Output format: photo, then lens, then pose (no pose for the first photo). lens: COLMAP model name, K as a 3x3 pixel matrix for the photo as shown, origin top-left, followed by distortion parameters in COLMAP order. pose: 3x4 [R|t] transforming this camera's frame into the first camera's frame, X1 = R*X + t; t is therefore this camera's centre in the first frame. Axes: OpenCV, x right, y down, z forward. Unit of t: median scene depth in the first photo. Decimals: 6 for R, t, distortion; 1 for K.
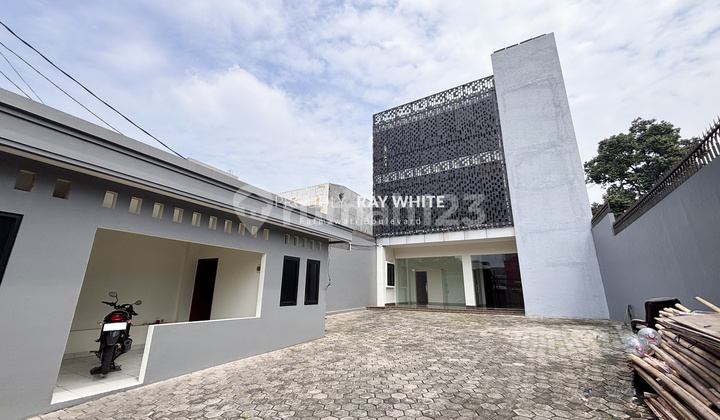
lens RADIAL K [[311.2, 0, 346.6], [0, 311.2, 208.9], [0, 0, 1]] dist [-0.003539, 0.000467]
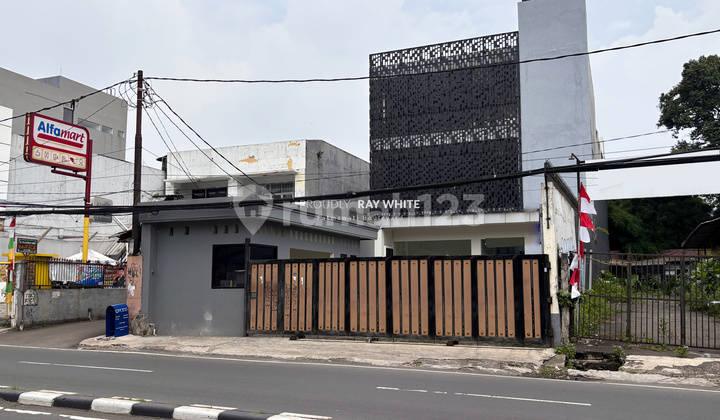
lens RADIAL K [[714.9, 0, 336.7], [0, 714.9, 215.3], [0, 0, 1]] dist [0.088189, 0.000000]
pose [[0.990296, -0.003698, 0.138928, -0.292588], [-0.018428, 0.987325, 0.157635, -0.232740], [-0.137750, -0.158666, 0.977676, -0.933260]]
